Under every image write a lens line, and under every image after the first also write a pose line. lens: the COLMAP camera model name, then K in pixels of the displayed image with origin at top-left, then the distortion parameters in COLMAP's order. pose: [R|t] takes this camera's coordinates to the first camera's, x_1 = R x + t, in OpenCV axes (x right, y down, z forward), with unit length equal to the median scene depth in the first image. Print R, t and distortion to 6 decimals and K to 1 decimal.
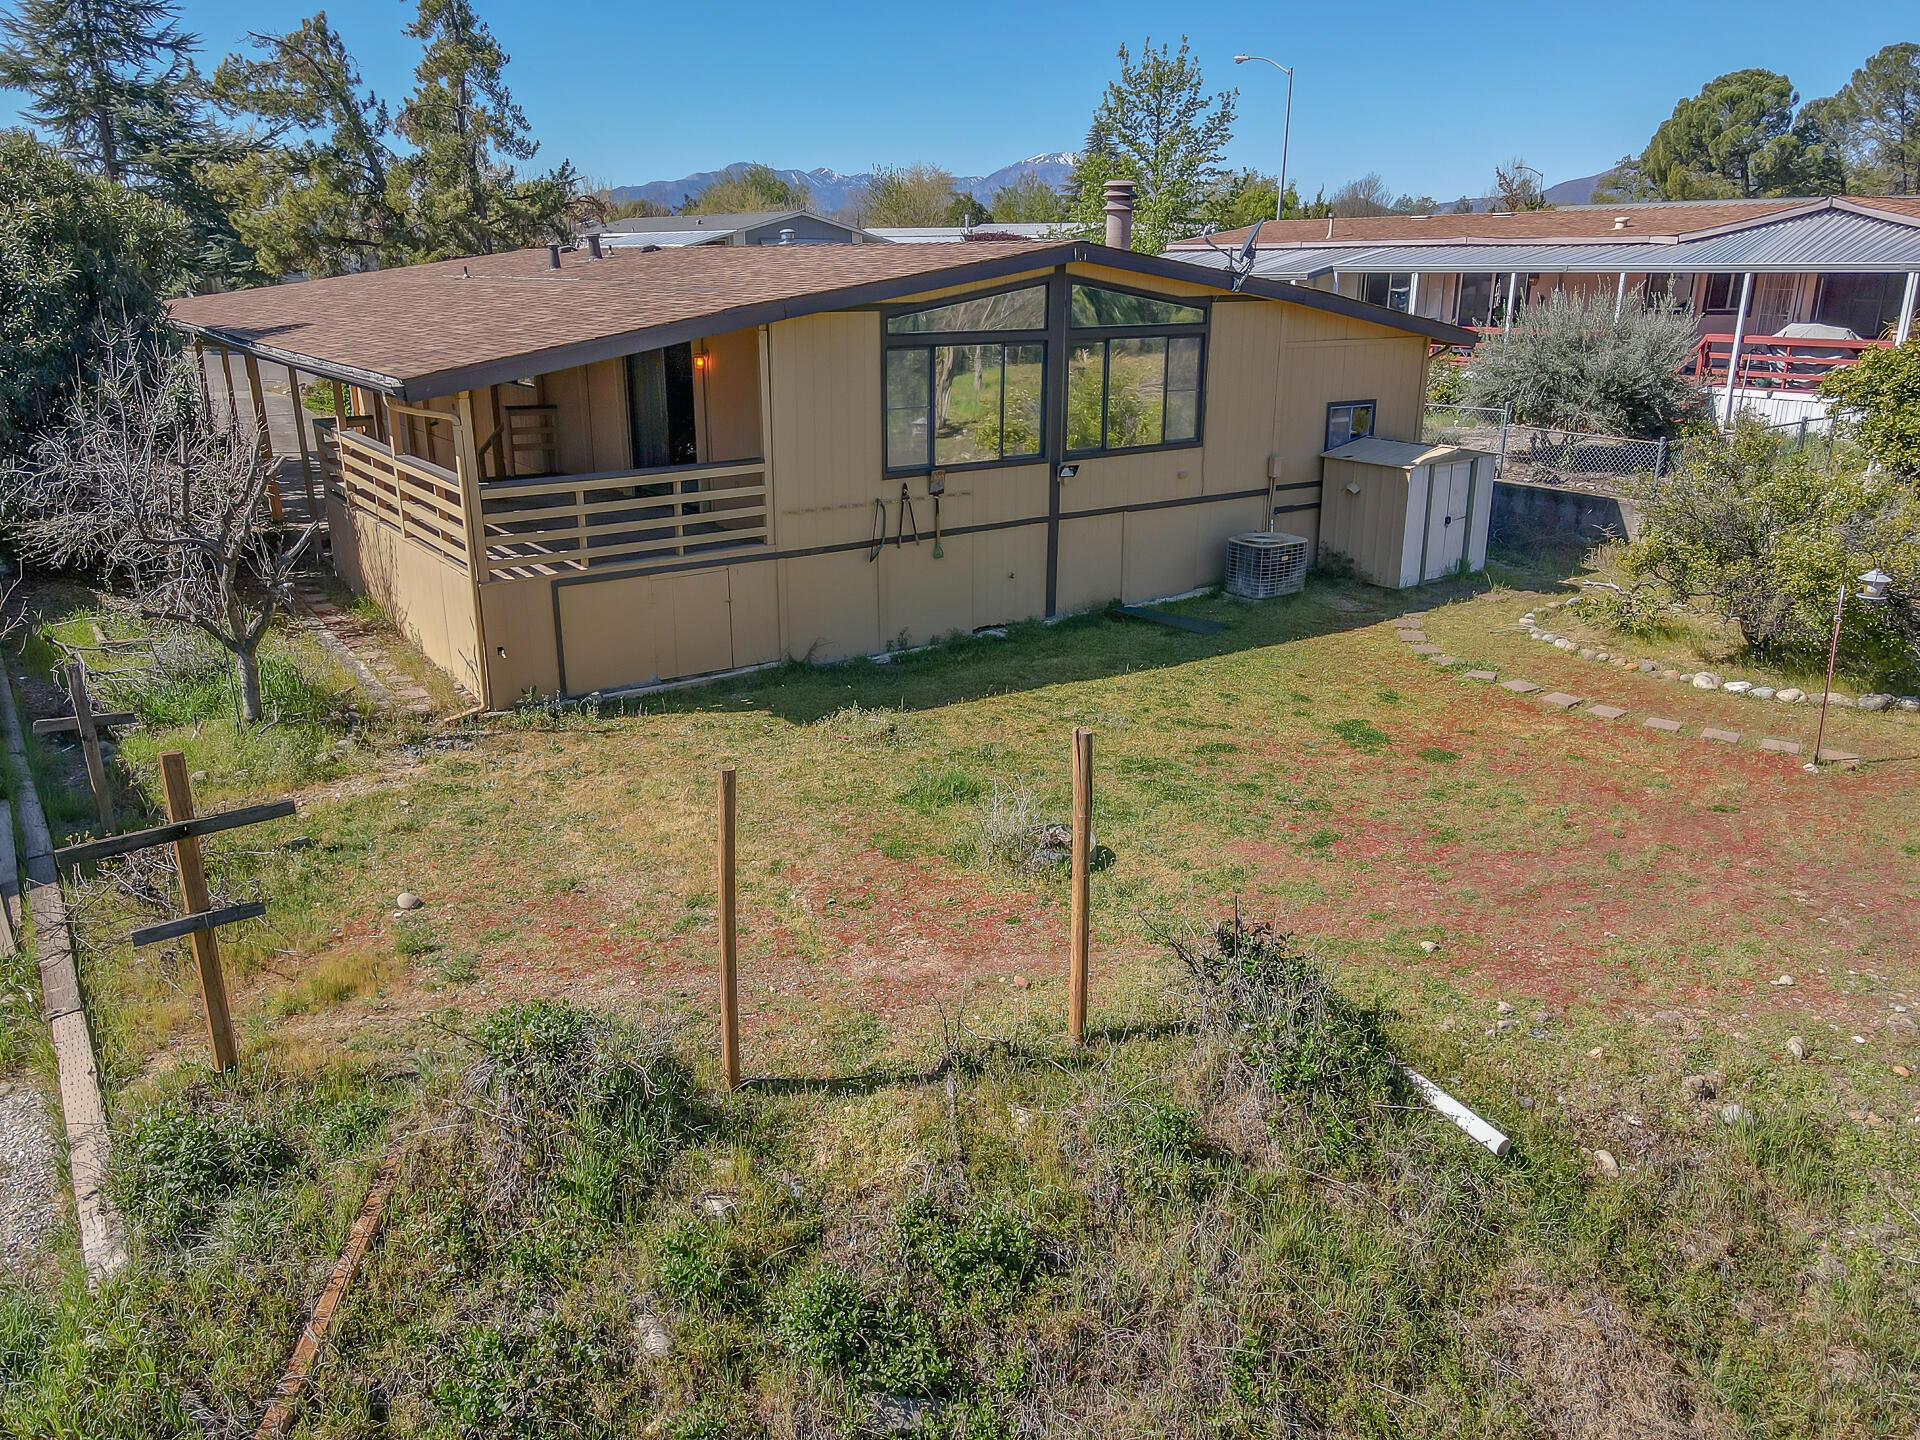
lens RADIAL K [[1384.6, 0, 960.0], [0, 1384.6, 720.0], [0, 0, 1]] dist [0.008795, 0.001568]
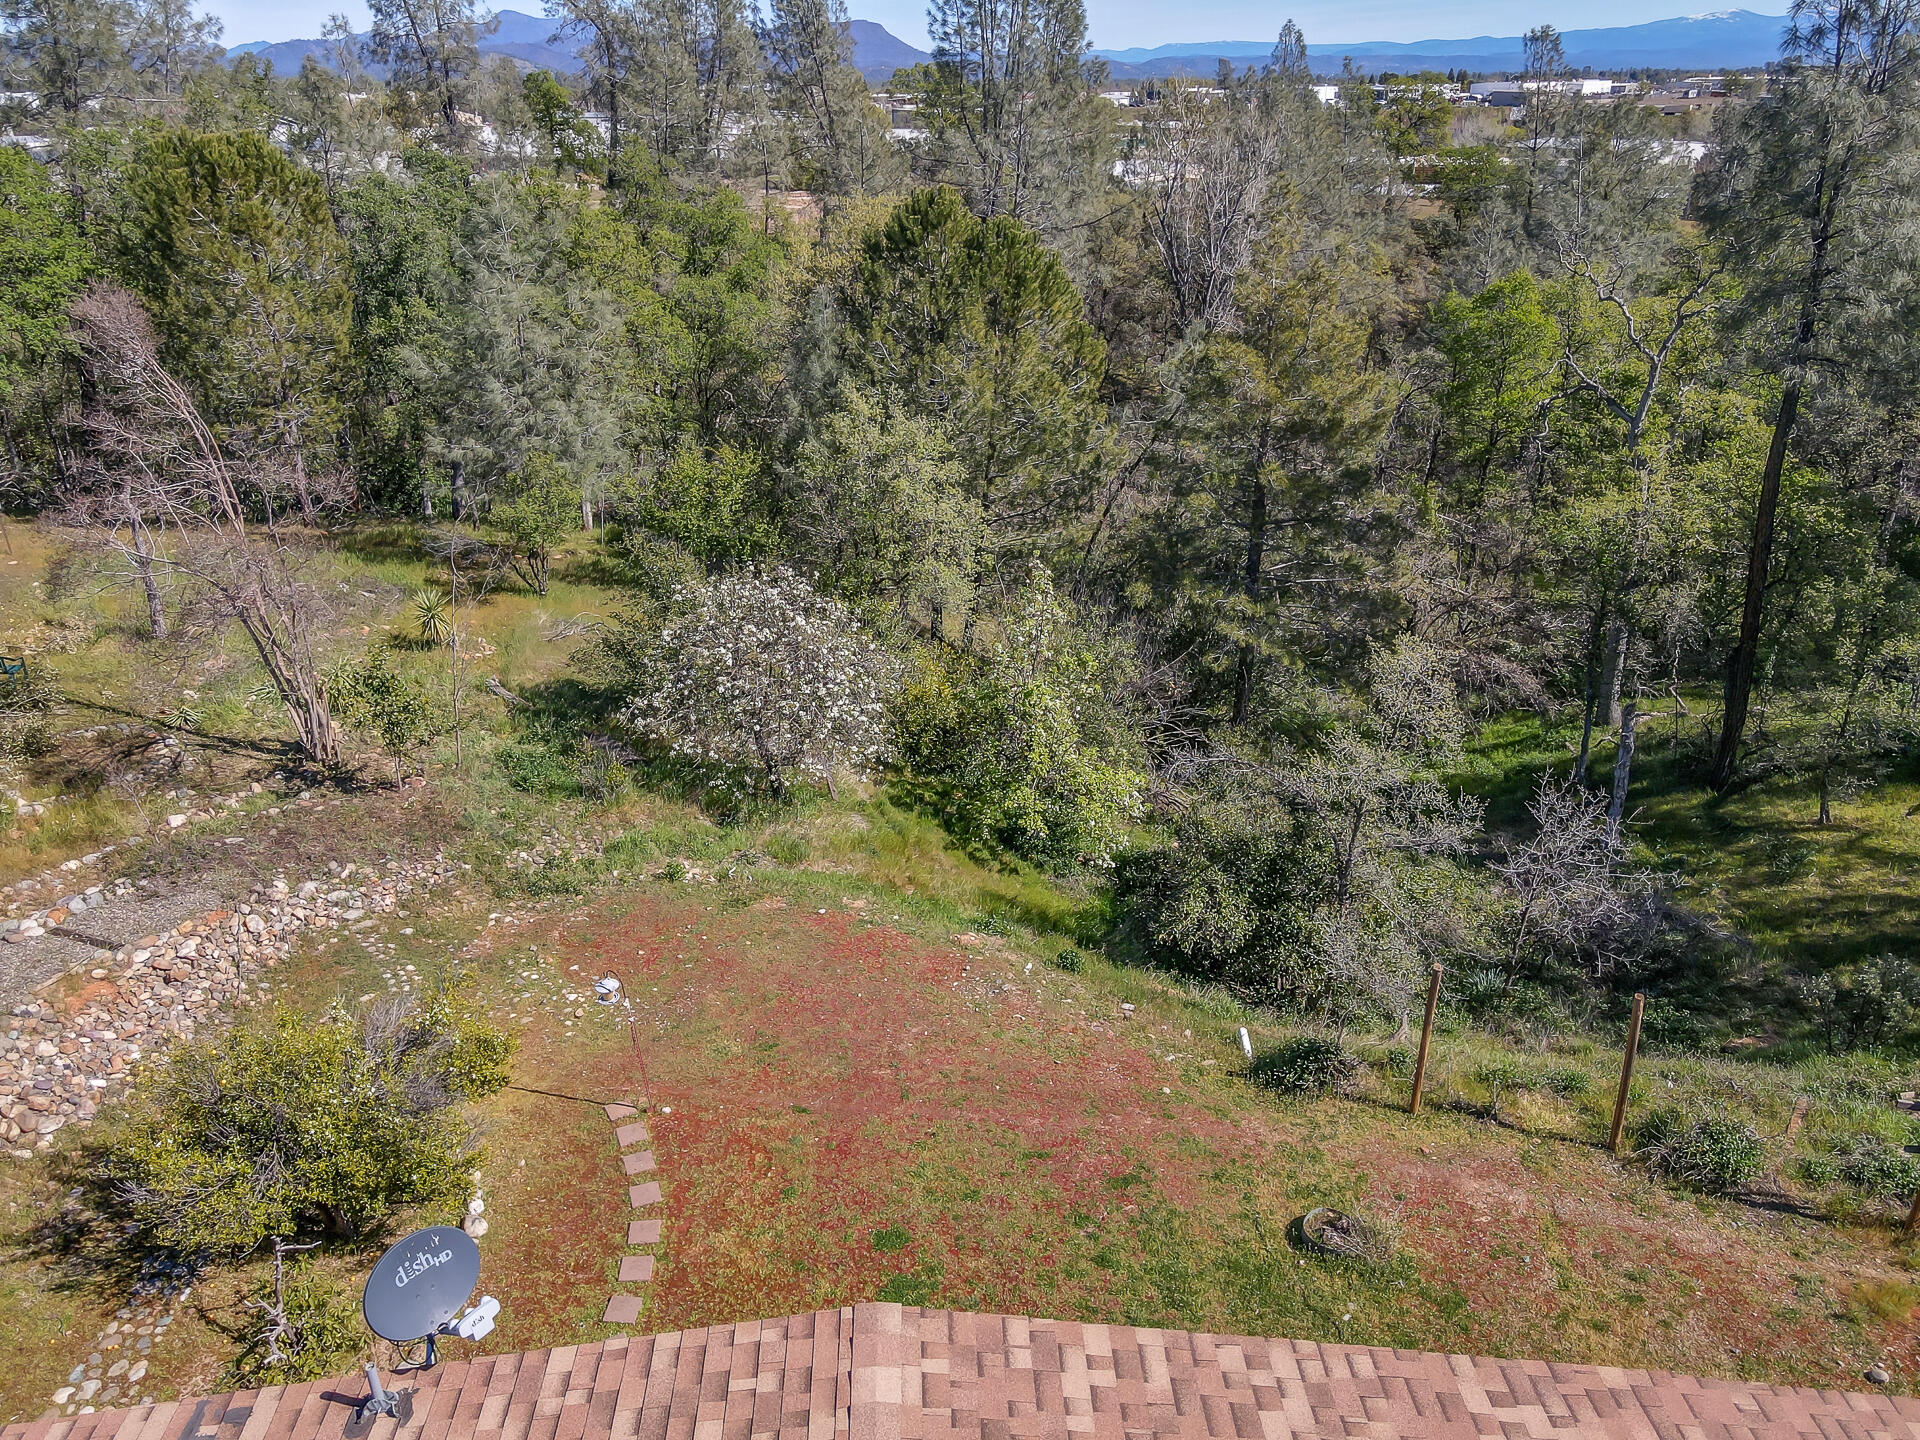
lens RADIAL K [[1427.2, 0, 955.7], [0, 1427.2, 697.4], [0, 0, 1]] dist [0.004950, 0.010267]
pose [[-0.832095, -0.210550, 0.513114, -0.153792], [0.185181, 0.766587, 0.614860, -0.830526], [-0.522805, 0.606641, -0.598883, 1.176885]]
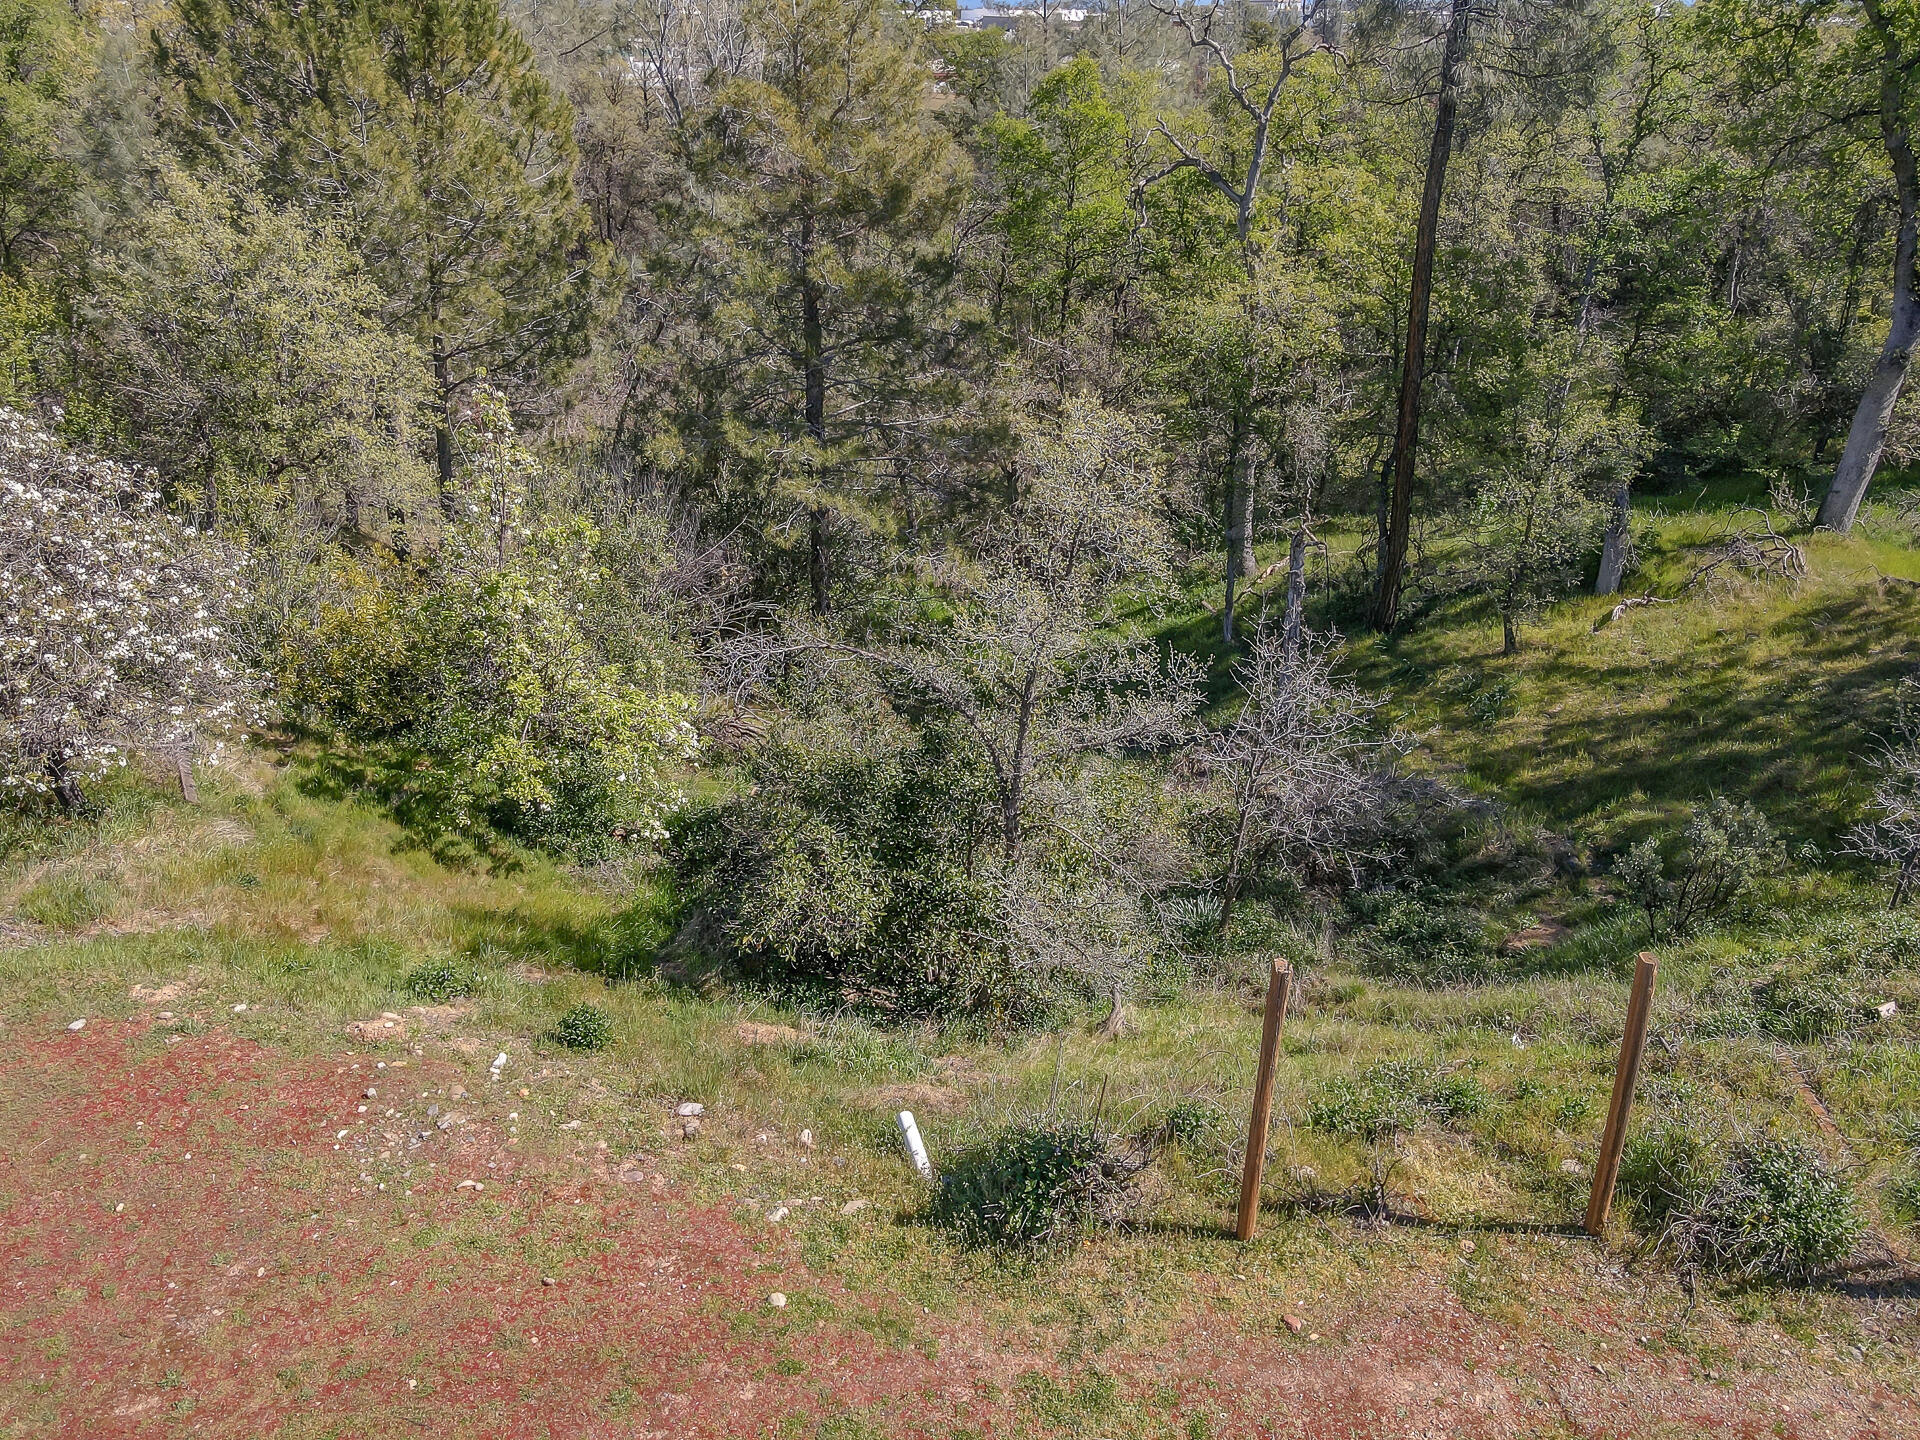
lens RADIAL K [[1427.2, 0, 955.7], [0, 1427.2, 697.4], [0, 0, 1]] dist [0.004950, 0.010267]
pose [[-0.963563, -0.111905, 0.242947, 0.041723], [0.088633, 0.723385, 0.684733, -0.418841], [-0.252369, 0.681316, -0.687108, 0.816272]]
